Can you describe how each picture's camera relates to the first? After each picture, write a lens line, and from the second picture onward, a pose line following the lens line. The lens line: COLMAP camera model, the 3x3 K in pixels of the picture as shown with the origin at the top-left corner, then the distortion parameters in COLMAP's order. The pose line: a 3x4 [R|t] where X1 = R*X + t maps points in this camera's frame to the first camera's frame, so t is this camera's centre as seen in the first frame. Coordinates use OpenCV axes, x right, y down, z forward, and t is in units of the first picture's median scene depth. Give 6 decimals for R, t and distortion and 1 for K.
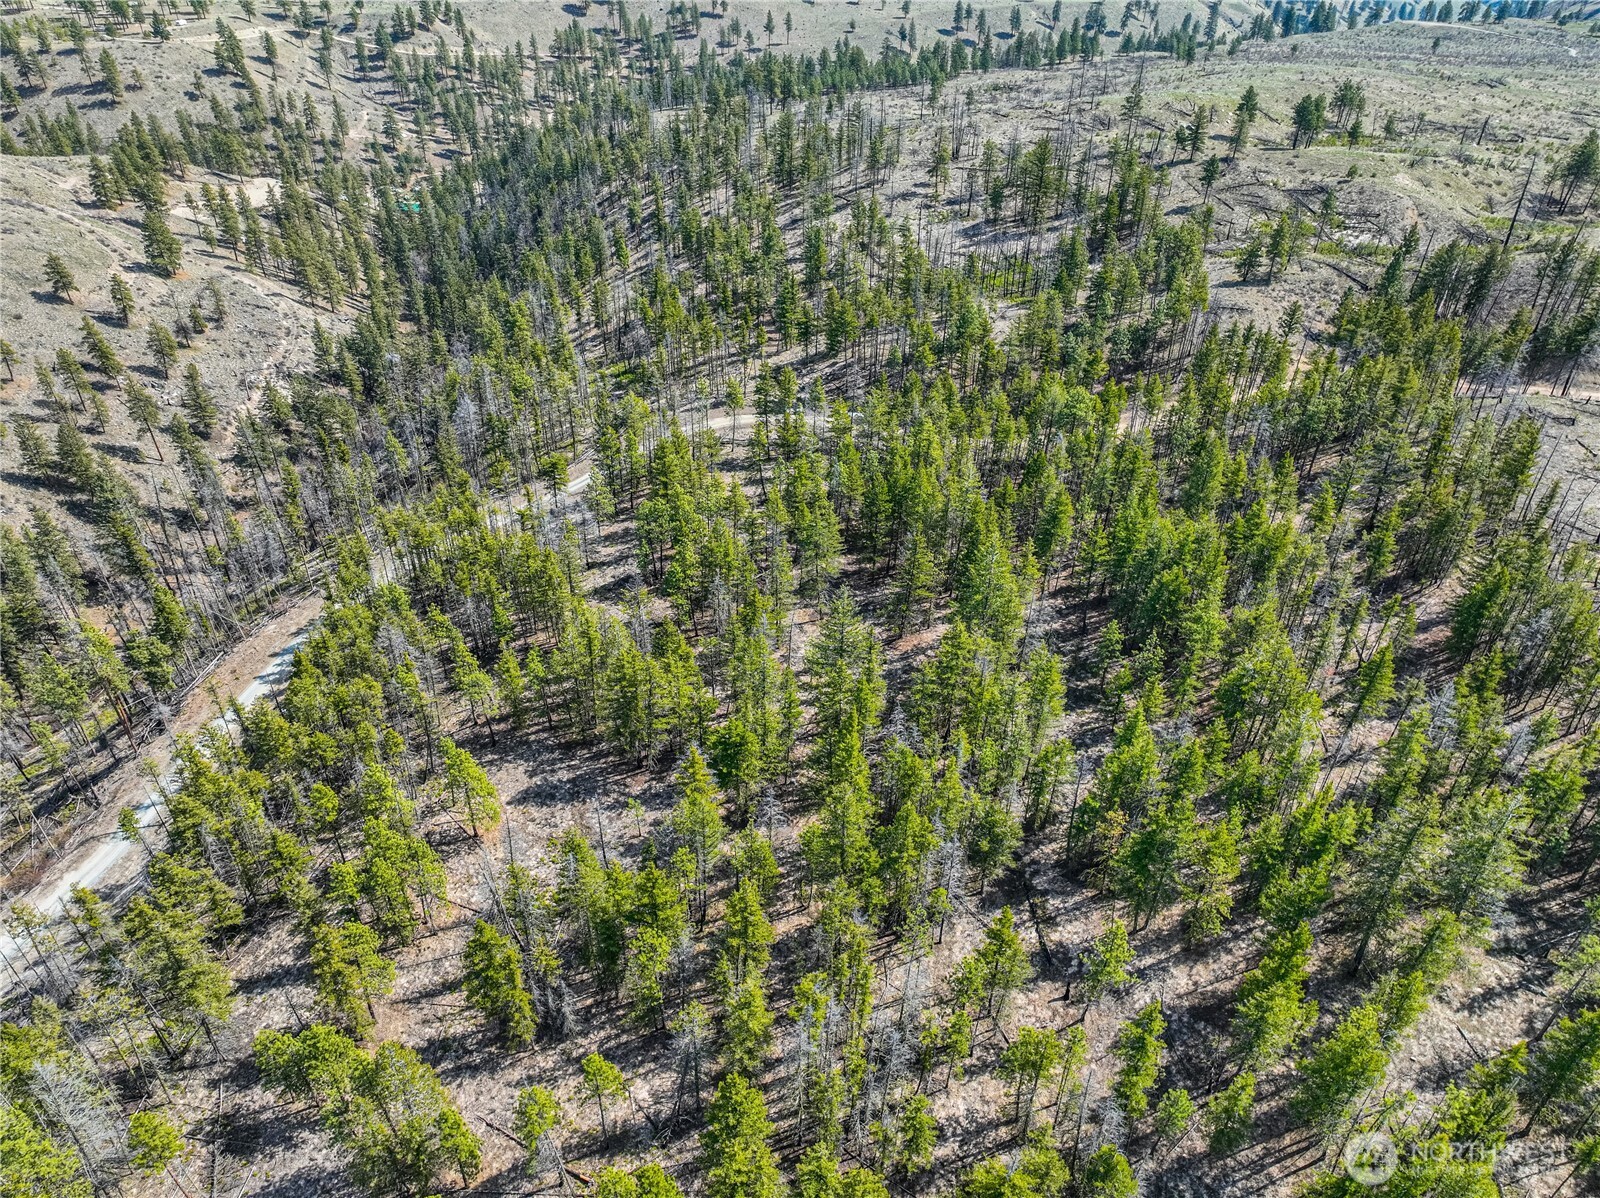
lens RADIAL K [[1127.5, 0, 800.0], [0, 1127.5, 599.0], [0, 0, 1]] dist [-0.002356, 0.014303]
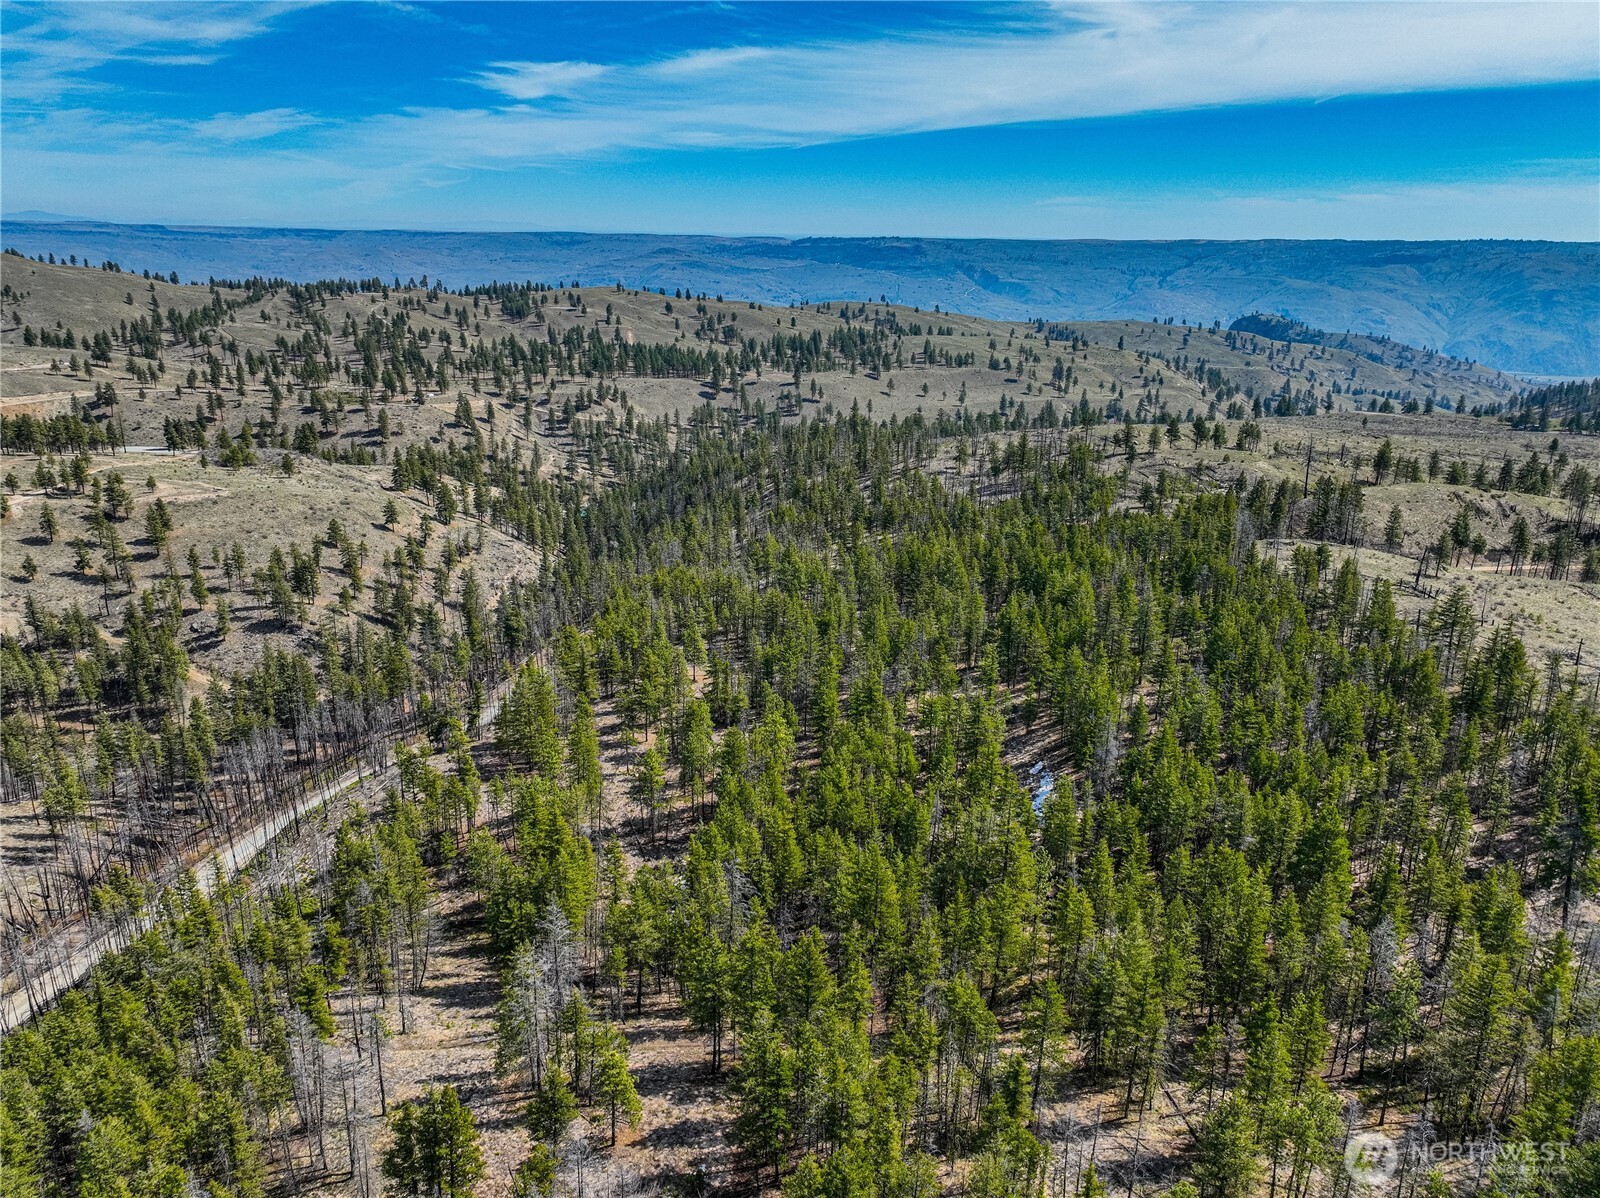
lens RADIAL K [[1121.9, 0, 804.3], [0, 1121.9, 601.4], [0, 0, 1]] dist [-0.006309, 0.022112]
pose [[0.997436, 0.025635, -0.066809, 0.009079], [-0.045702, 0.946620, -0.319094, 0.163629], [0.055063, 0.321330, 0.945365, -0.214820]]
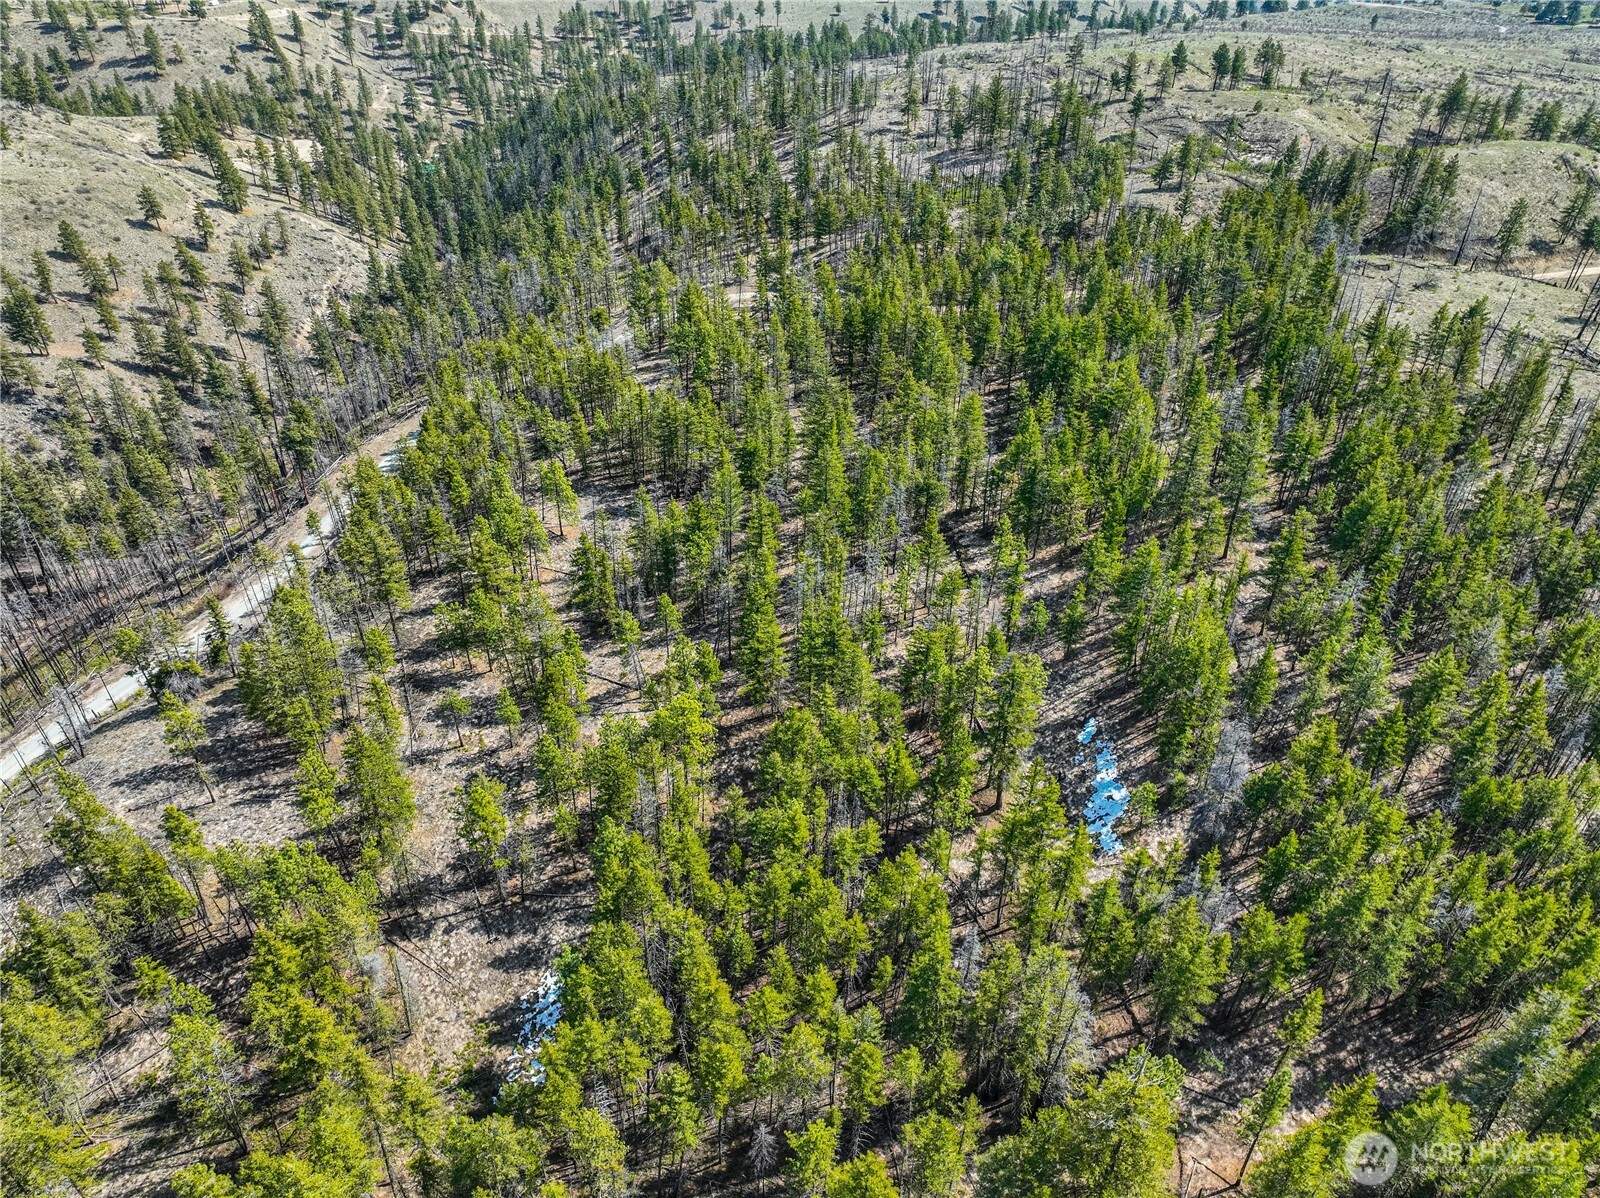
lens RADIAL K [[1125.7, 0, 800.0], [0, 1125.7, 599.0], [0, 0, 1]] dist [-0.001928, 0.015431]
pose [[0.999952, -0.005967, 0.007769, -0.001468], [0.005964, 0.999982, 0.000496, 0.067009], [-0.007772, -0.000450, 0.999970, -0.088534]]
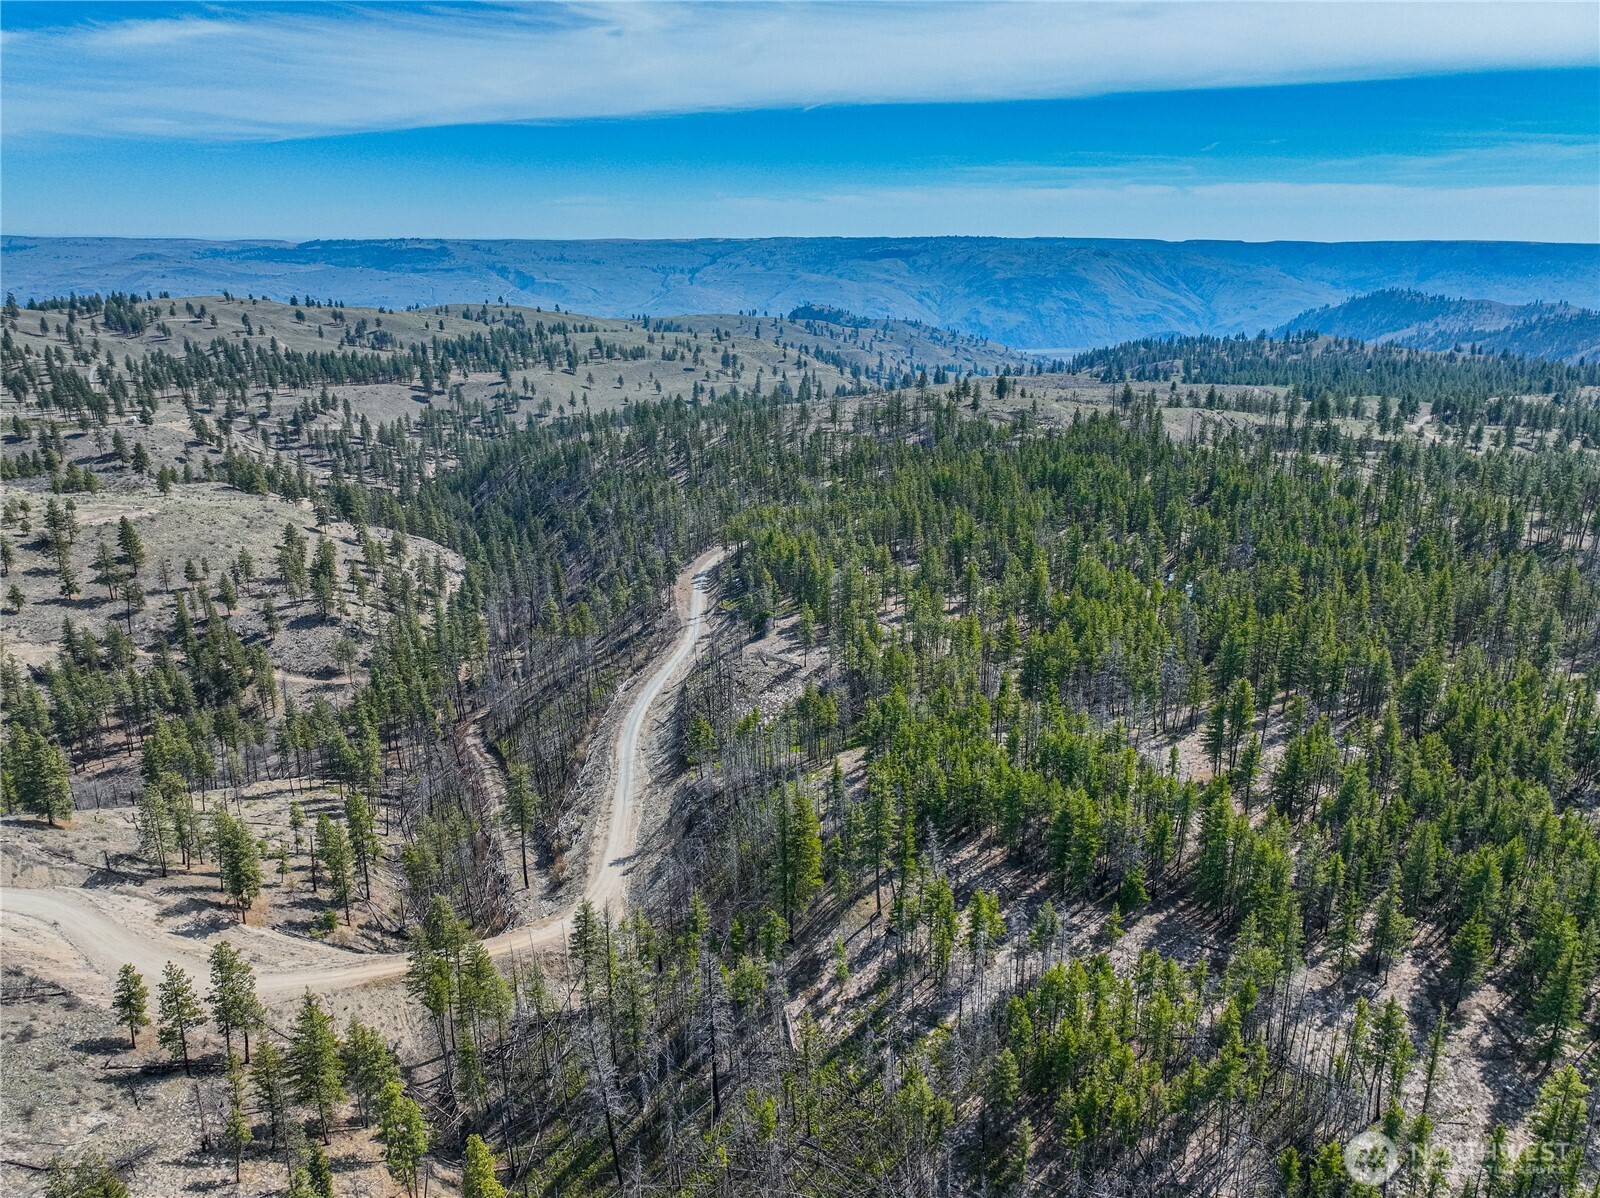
lens RADIAL K [[1121.9, 0, 804.3], [0, 1121.9, 601.4], [0, 0, 1]] dist [-0.006309, 0.022112]
pose [[0.942974, -0.108831, 0.314573, -0.295369], [0.204037, 0.935666, -0.287921, 0.231800], [-0.263001, 0.335686, 0.904514, -0.310513]]
